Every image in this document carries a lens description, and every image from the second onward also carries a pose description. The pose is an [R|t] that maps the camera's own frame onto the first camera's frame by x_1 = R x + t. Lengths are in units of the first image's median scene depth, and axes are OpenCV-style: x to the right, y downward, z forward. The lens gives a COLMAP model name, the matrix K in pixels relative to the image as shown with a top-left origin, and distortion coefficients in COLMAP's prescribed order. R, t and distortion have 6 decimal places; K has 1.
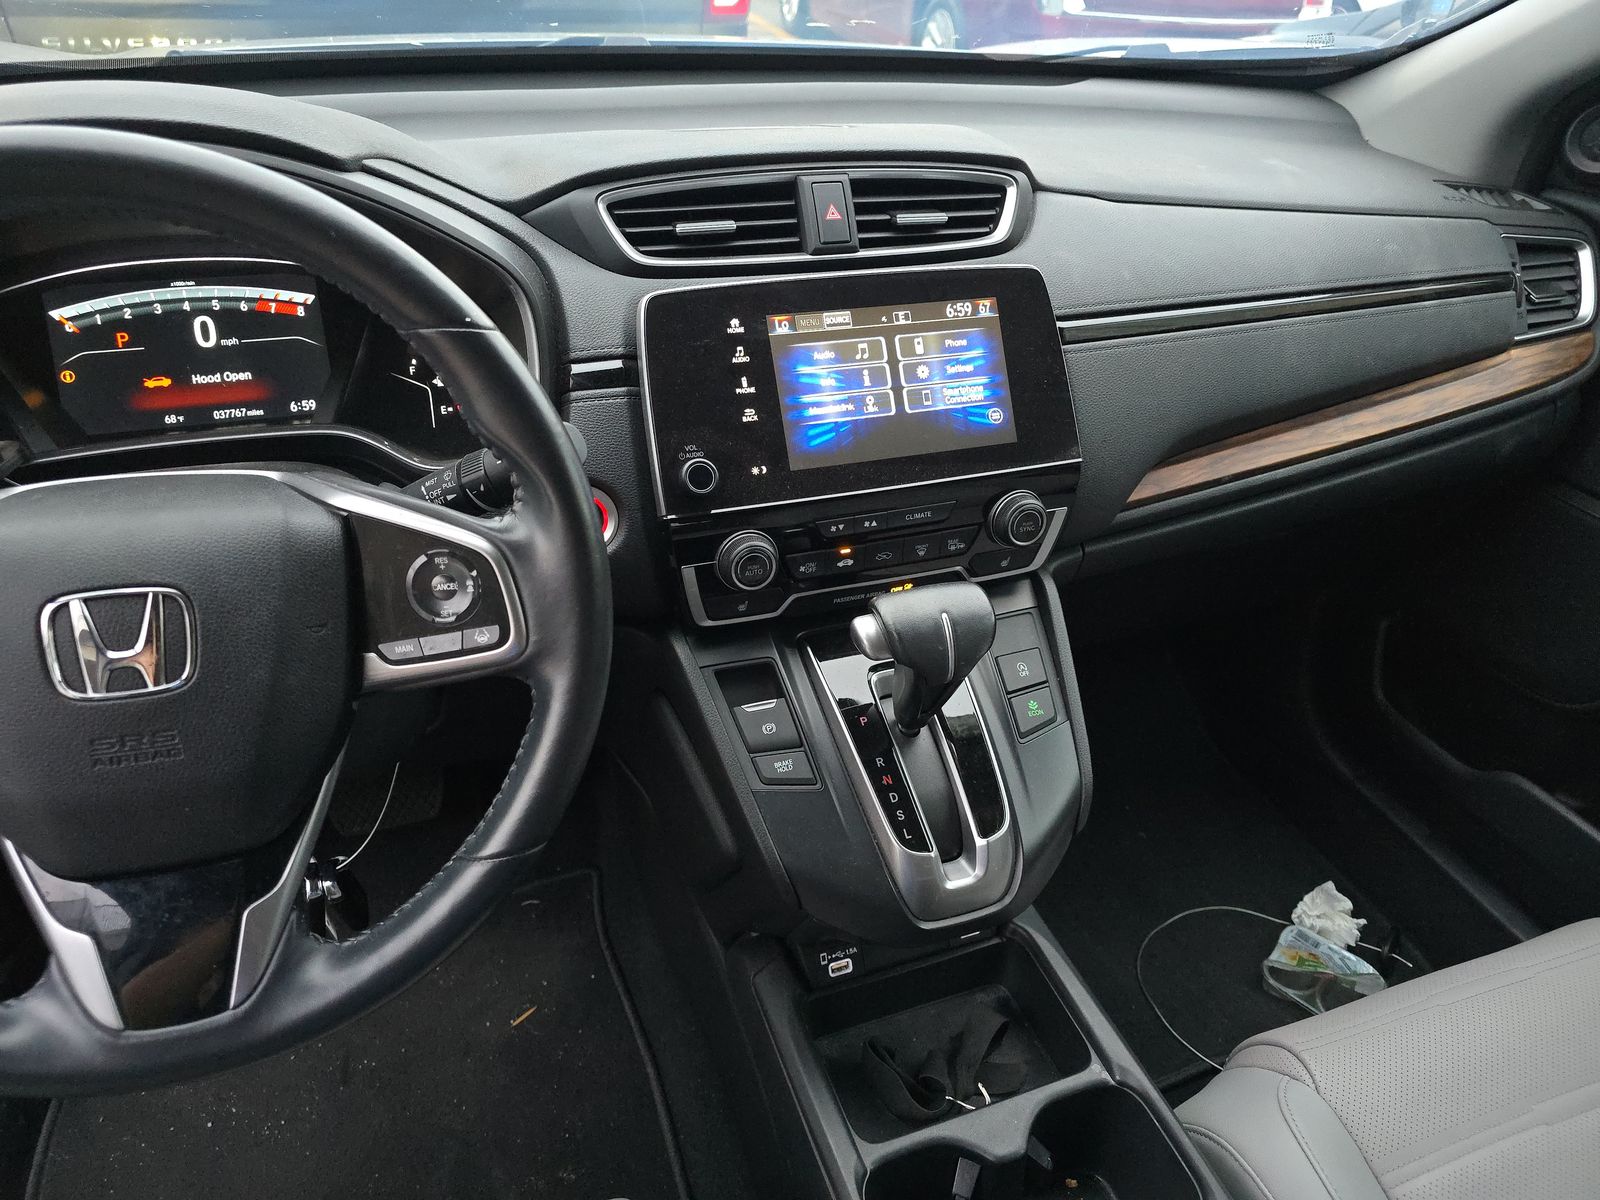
lens RADIAL K [[1076.3, 0, 798.7], [0, 1076.3, 593.8], [0, 0, 1]] dist [0.027475, -0.008836]
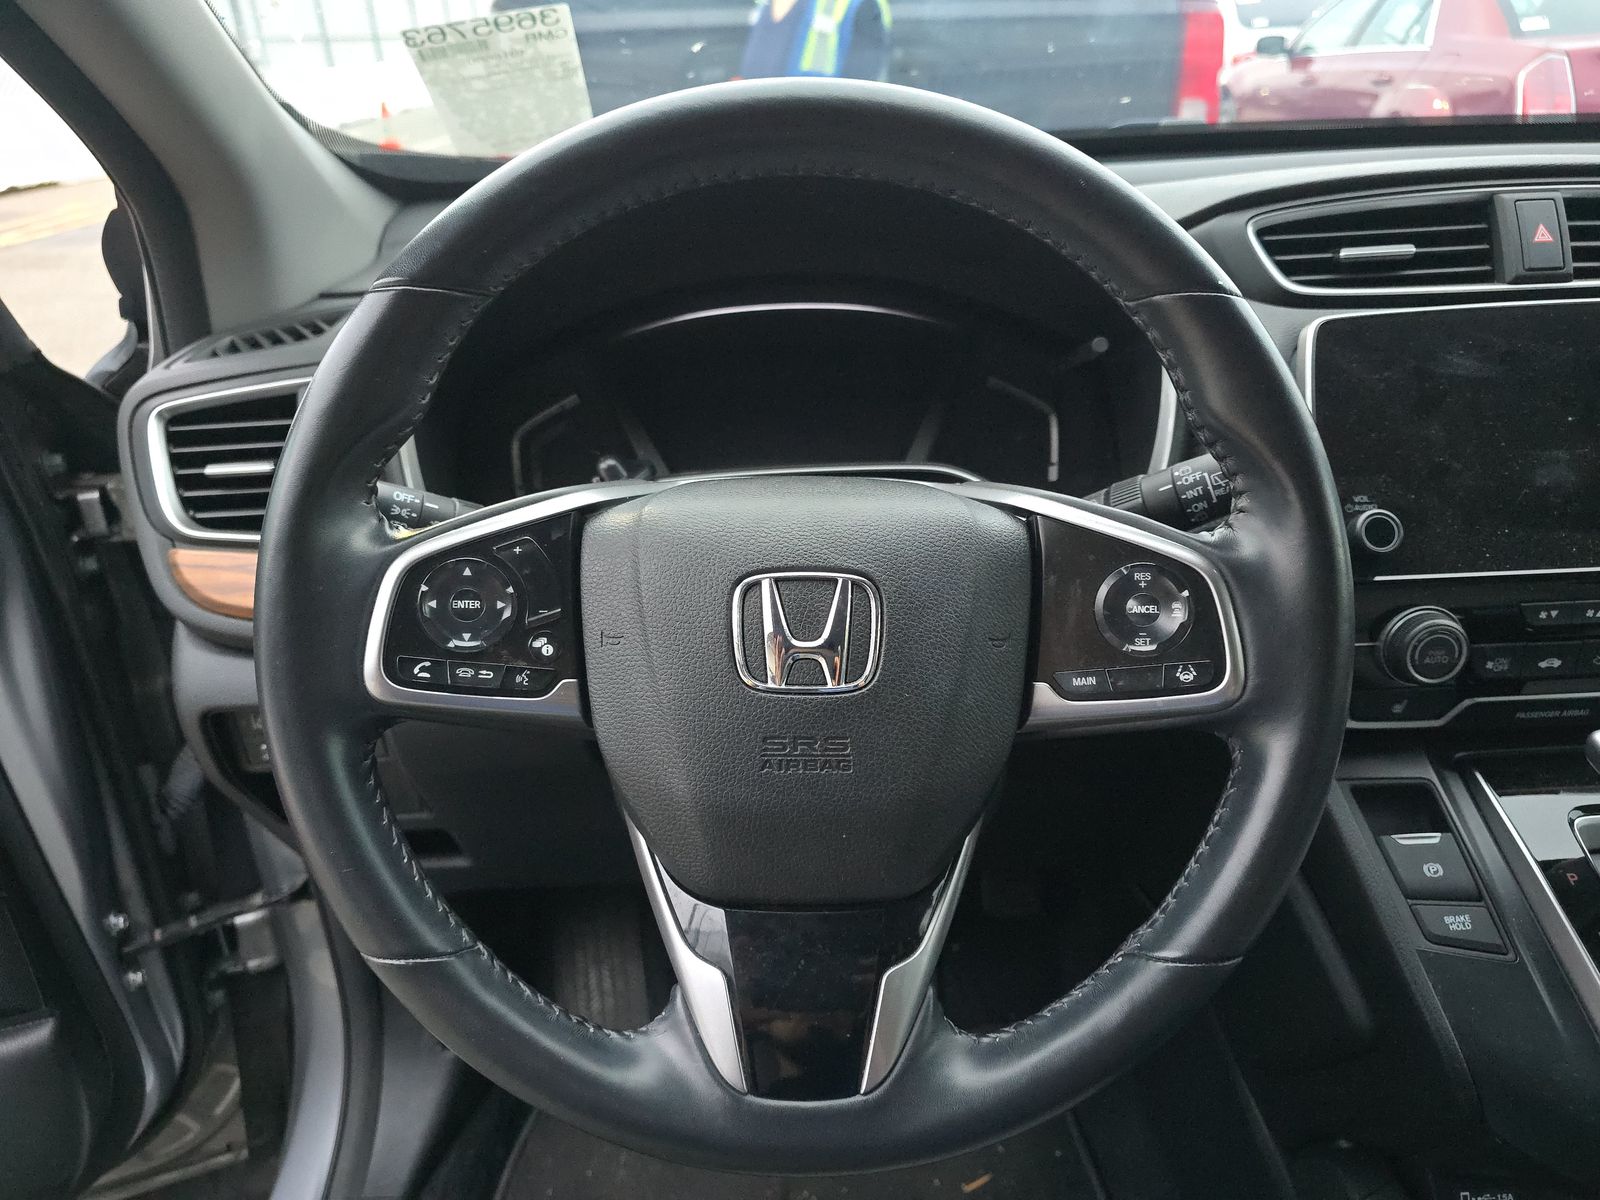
lens RADIAL K [[1076.3, 0, 791.3], [0, 1076.3, 611.2], [0, 0, 1]] dist [0.027475, -0.008836]
pose [[0.952700, 0.061001, -0.297729, -0.266406], [-0.105472, 0.985125, -0.135659, 0.106042], [0.285025, 0.160644, 0.944963, 0.118484]]
